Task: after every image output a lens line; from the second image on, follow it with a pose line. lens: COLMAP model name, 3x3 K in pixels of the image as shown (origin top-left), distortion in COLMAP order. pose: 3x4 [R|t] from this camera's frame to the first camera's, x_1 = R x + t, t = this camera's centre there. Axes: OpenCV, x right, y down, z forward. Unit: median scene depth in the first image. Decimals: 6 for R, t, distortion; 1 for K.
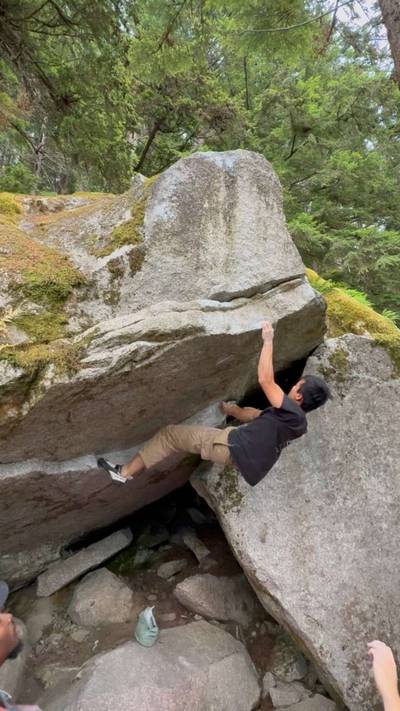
lens RADIAL K [[409.8, 0, 200.9], [0, 409.8, 353.9], [0, 0, 1]] dist [-0.008604, 0.008768]
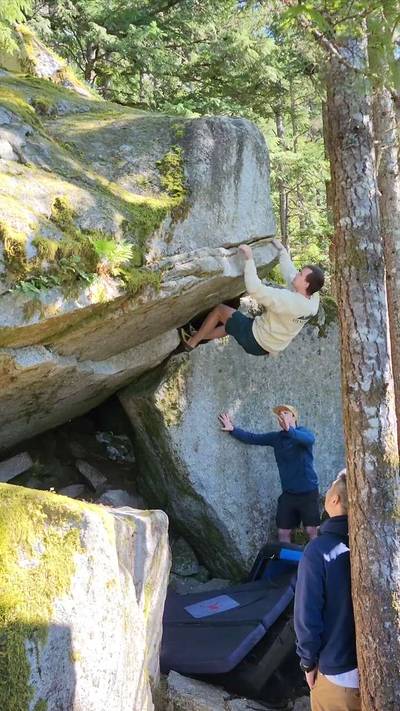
lens RADIAL K [[664.8, 0, 196.6], [0, 664.8, 360.4], [0, 0, 1]] dist [0.021667, 0.000000]
pose [[0.903604, 0.094327, 0.417853, -0.784108], [-0.148920, 0.983784, 0.099956, 0.016936], [-0.401649, -0.152547, 0.902999, -0.796783]]
